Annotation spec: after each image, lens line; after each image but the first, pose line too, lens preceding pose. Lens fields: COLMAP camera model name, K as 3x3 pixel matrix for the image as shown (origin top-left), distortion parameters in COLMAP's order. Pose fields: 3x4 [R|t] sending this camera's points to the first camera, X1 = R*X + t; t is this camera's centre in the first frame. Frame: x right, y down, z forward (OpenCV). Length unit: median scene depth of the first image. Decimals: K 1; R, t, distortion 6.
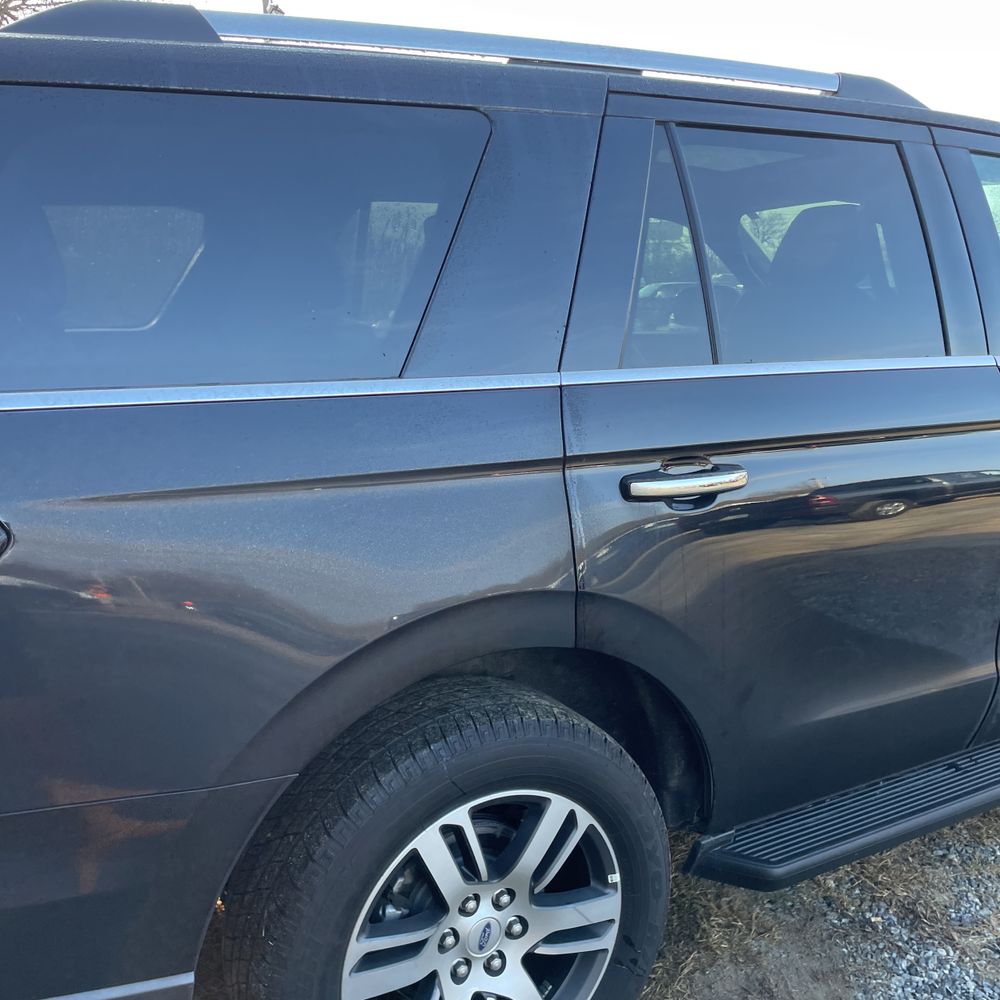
lens RADIAL K [[1009.7, 0, 500.0], [0, 1009.7, 500.0], [0, 0, 1]] dist [0.098274, -0.116558]
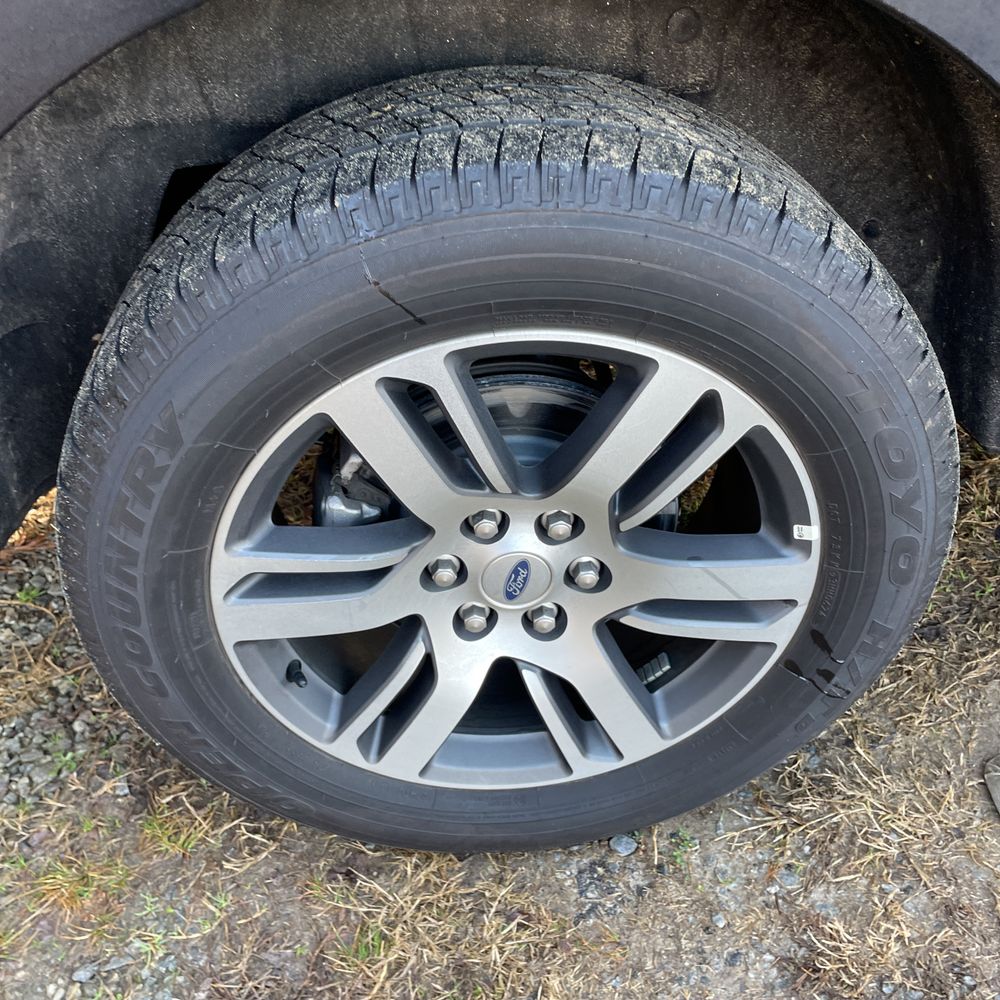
lens RADIAL K [[970.5, 0, 500.0], [0, 970.5, 500.0], [0, 0, 1]] dist [0.124539, -0.171657]
pose [[0.901766, 0.214148, -0.375446, 0.158289], [-0.015938, 0.884518, 0.466233, 0.147186], [0.431932, -0.414449, 0.801041, 0.593409]]
